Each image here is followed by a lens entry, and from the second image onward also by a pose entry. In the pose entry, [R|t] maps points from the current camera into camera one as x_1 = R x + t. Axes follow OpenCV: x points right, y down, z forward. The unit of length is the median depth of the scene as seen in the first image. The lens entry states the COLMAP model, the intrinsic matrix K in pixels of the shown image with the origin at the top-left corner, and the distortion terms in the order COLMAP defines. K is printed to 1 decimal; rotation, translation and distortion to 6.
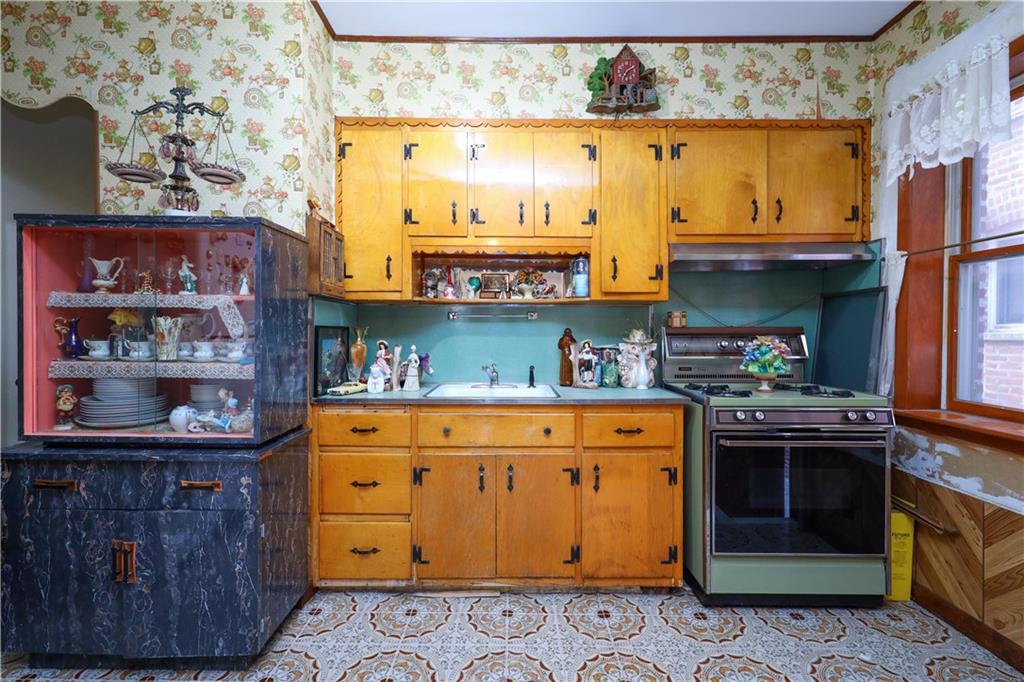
lens RADIAL K [[472.5, 0, 512.0], [0, 472.5, 341.0], [0, 0, 1]] dist [0.000047, -0.000003]
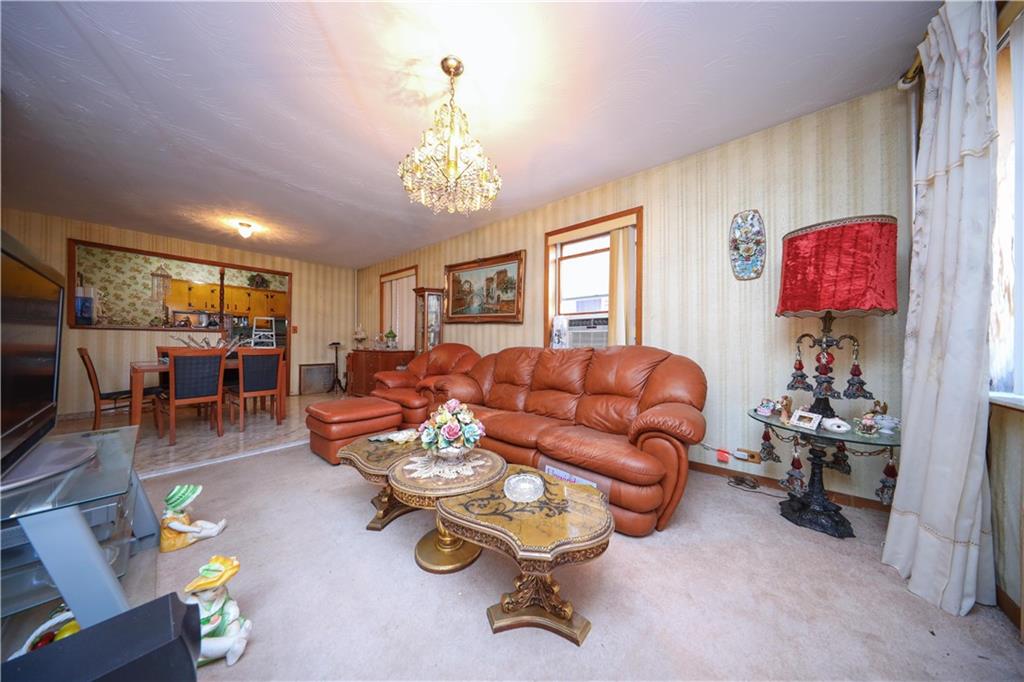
lens RADIAL K [[297.4, 0, 512.0], [0, 297.4, 341.0], [0, 0, 1]] dist [0.000548, 0.000012]
pose [[0.633390, 0.009144, 0.773779, -0.441153], [0.001461, 0.999914, -0.013011, 0.088840], [-0.773831, 0.009371, 0.633322, -2.784579]]
